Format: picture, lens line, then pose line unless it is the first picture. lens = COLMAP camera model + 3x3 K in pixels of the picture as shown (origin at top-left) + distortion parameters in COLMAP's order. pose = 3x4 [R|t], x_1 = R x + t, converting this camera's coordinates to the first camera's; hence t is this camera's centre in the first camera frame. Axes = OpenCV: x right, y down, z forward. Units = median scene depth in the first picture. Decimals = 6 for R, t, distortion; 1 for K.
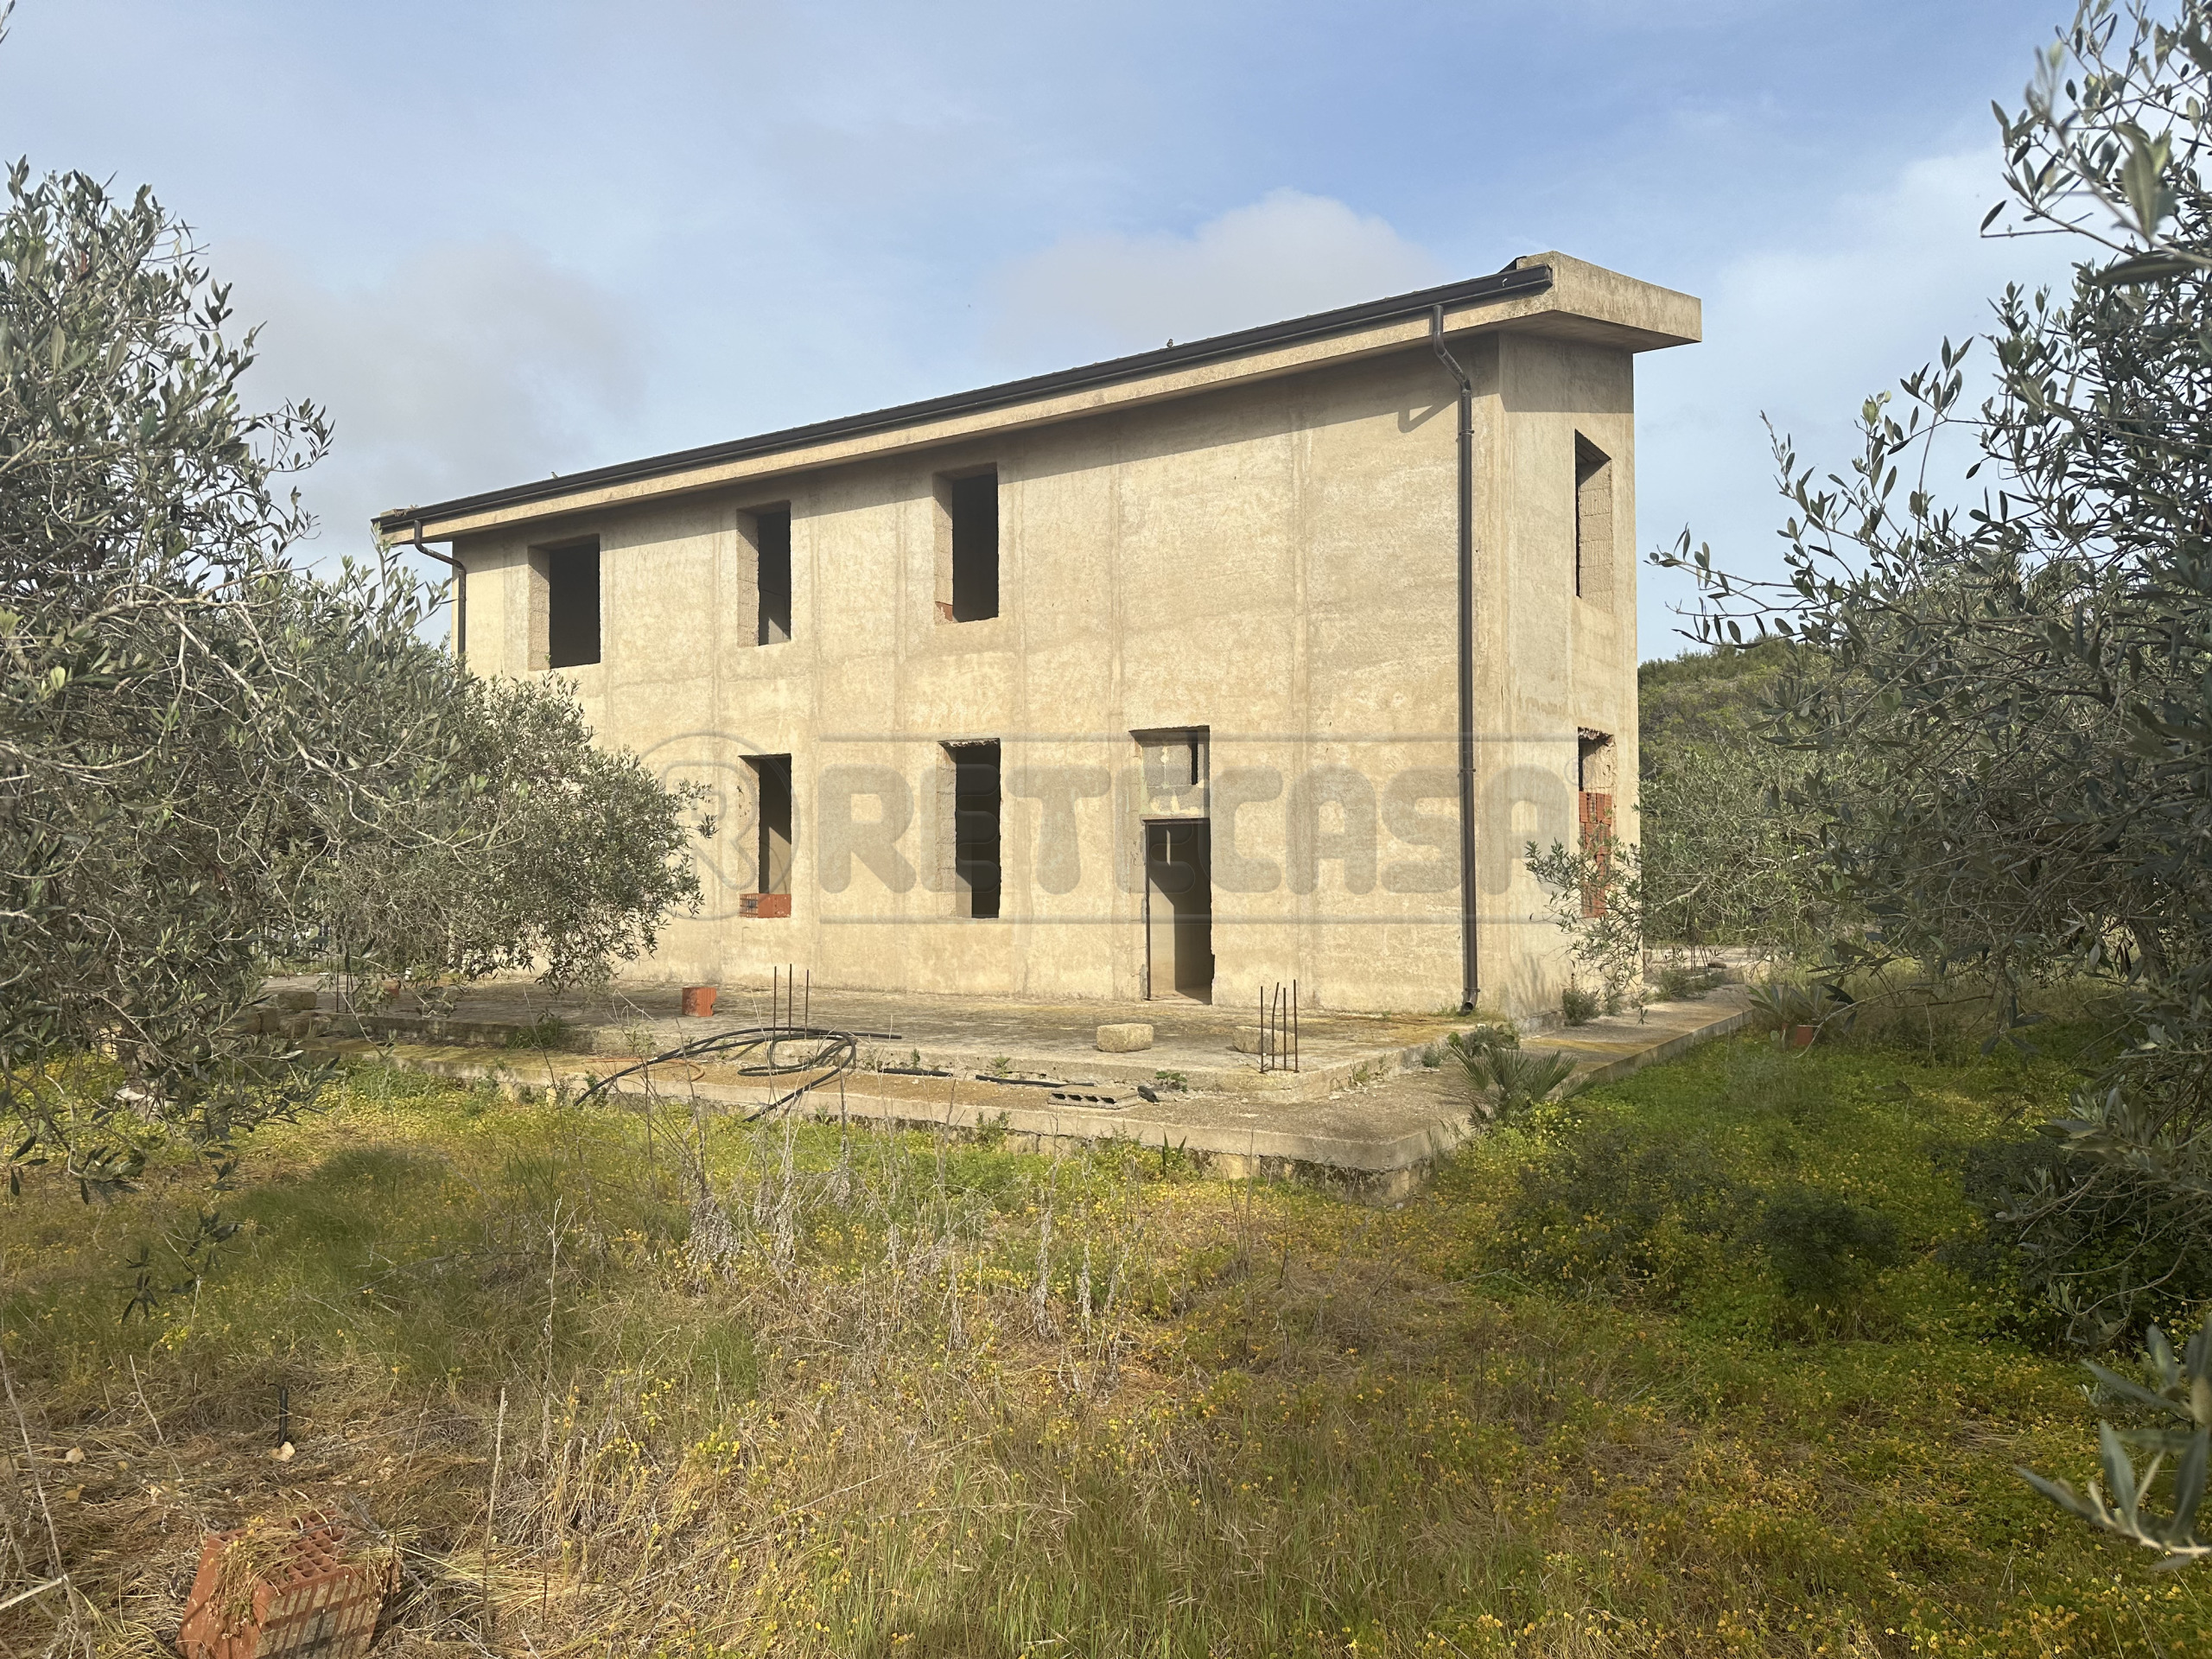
lens RADIAL K [[1588.9, 0, 1068.0], [0, 1588.9, 839.8], [0, 0, 1]] dist [0.059798, -0.084364]
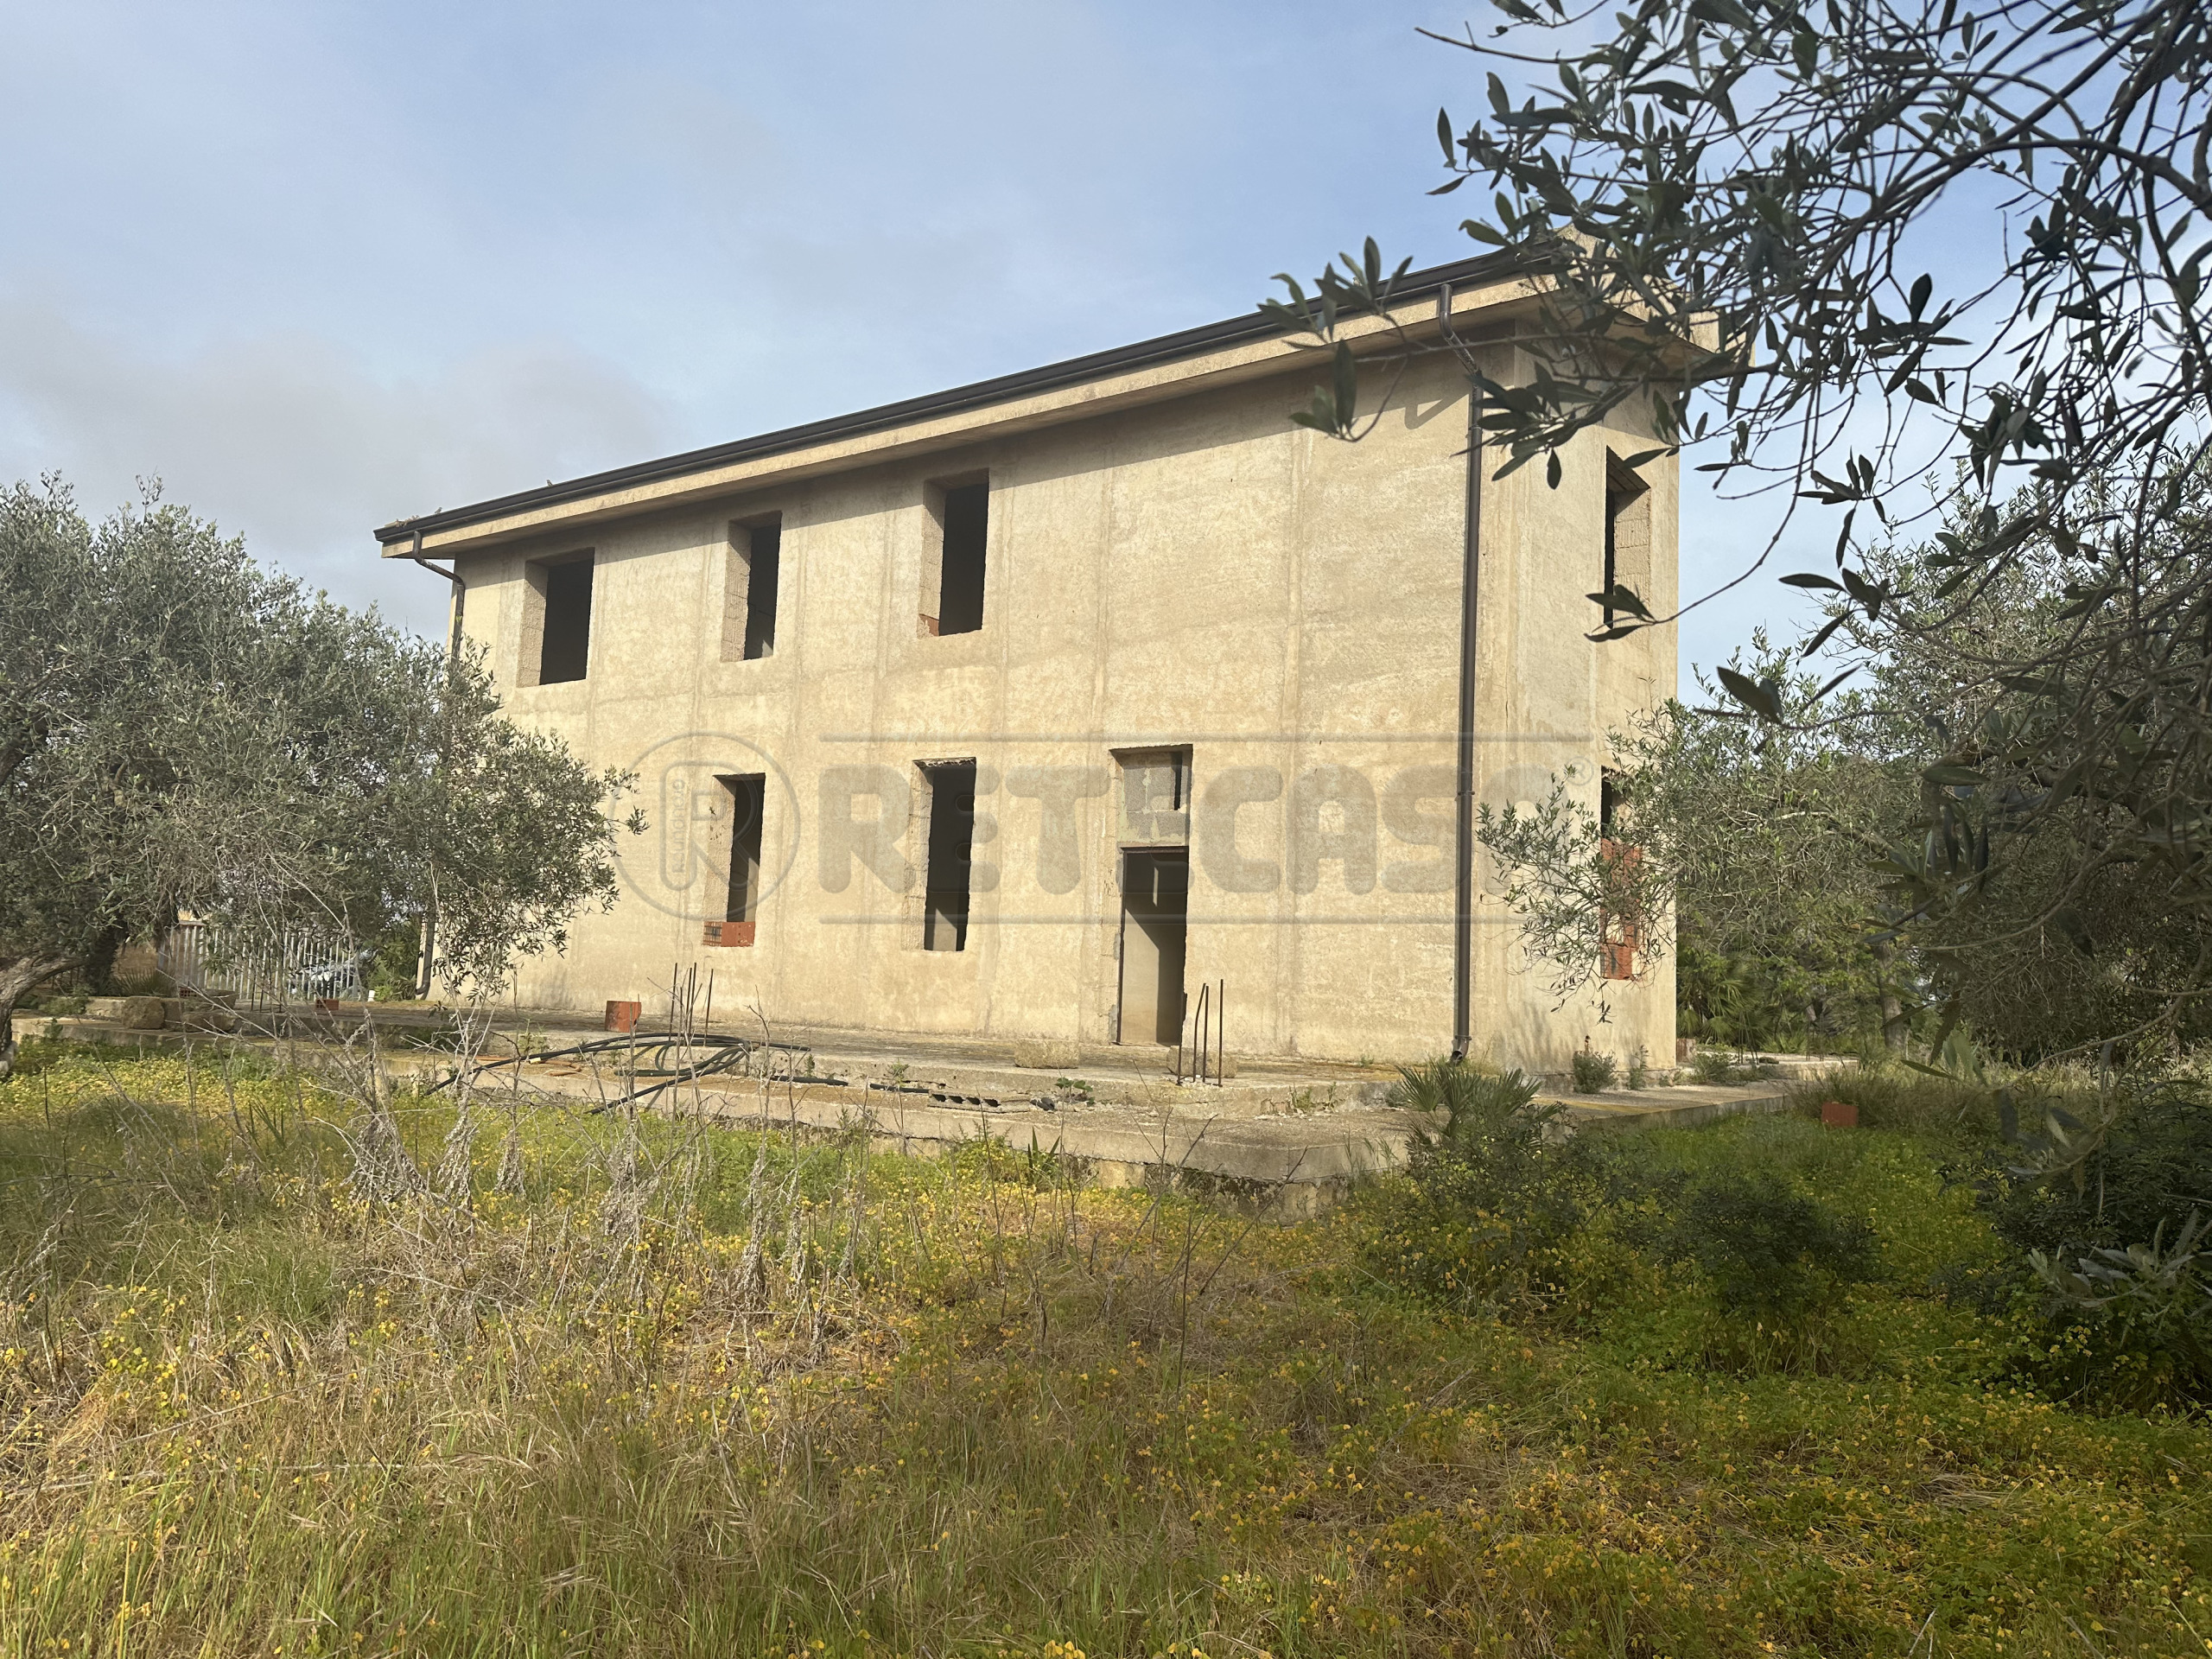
lens RADIAL K [[1588.9, 0, 1068.0], [0, 1588.9, 839.8], [0, 0, 1]] dist [0.059798, -0.084364]
pose [[0.997674, 0.045136, -0.051079, 0.064457], [-0.048649, 0.996377, -0.069761, 0.049548], [0.047745, 0.072084, 0.996255, 0.082101]]
